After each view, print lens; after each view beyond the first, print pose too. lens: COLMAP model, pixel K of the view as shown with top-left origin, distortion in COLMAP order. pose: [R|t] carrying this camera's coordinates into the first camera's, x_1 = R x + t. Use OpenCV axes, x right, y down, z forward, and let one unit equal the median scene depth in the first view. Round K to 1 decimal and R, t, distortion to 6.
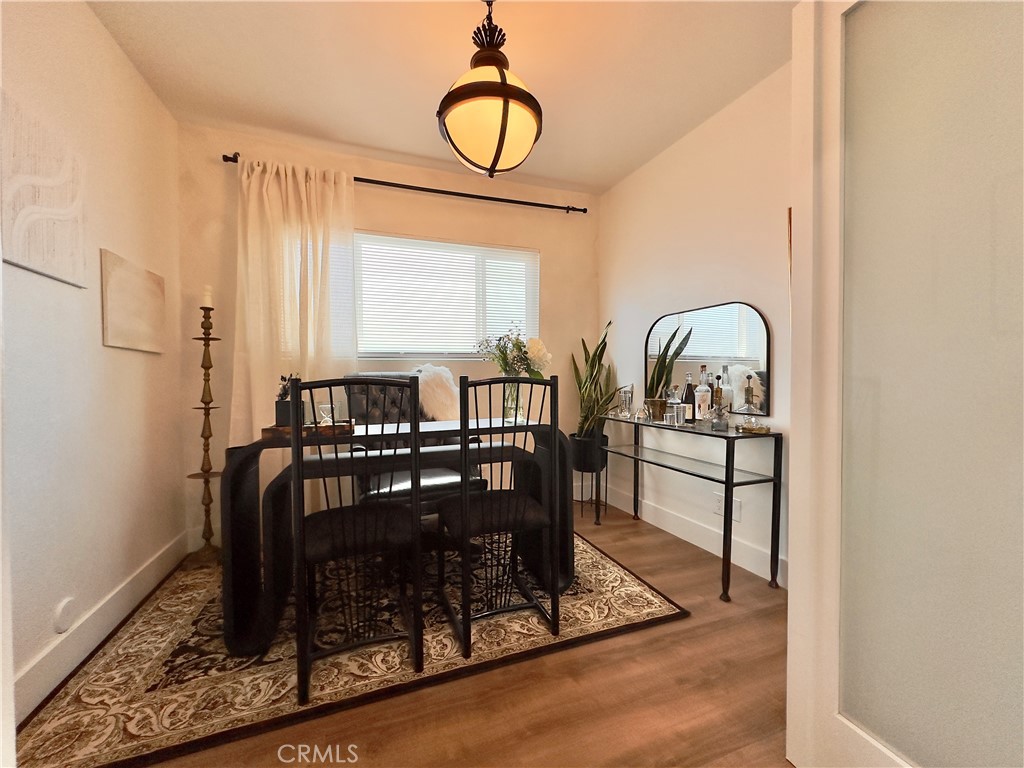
lens RADIAL K [[406.2, 0, 511.7], [0, 406.2, 384.7], [0, 0, 1]] dist [-0.005833, 0.001336]
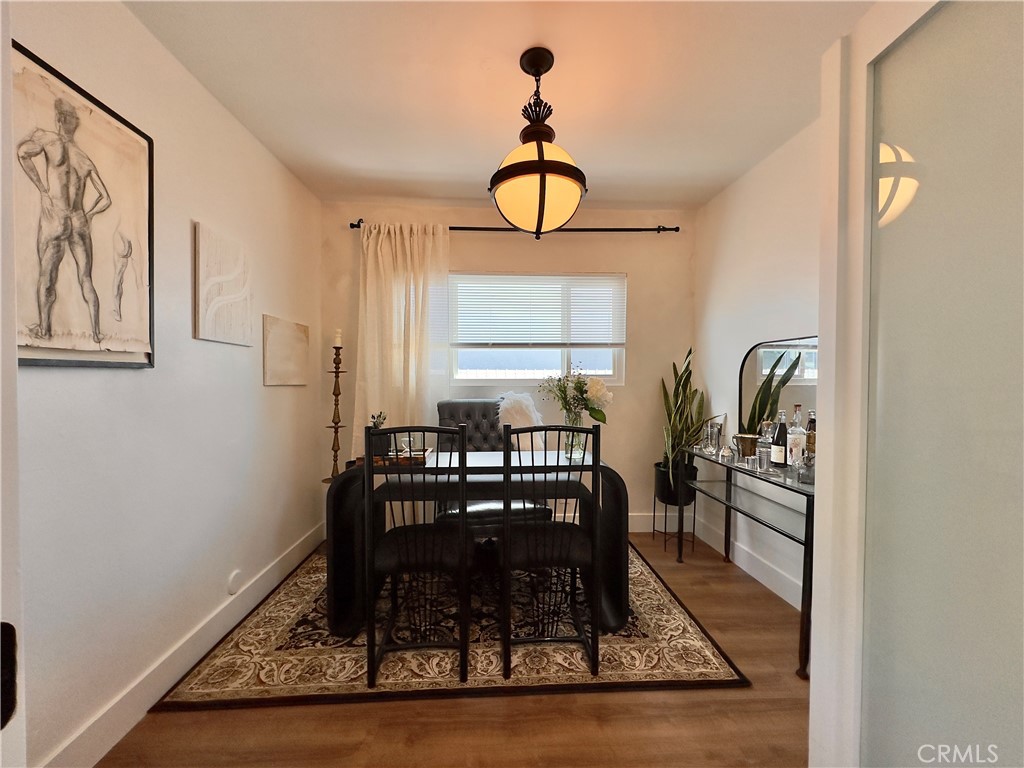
lens RADIAL K [[406.2, 0, 511.5], [0, 406.2, 384.9], [0, 0, 1]] dist [-0.005833, 0.001336]
pose [[0.953050, 0.014153, -0.302482, 0.180688], [-0.014316, 0.999896, 0.001677, -0.104340], [0.302475, 0.002732, 0.953153, -0.043215]]
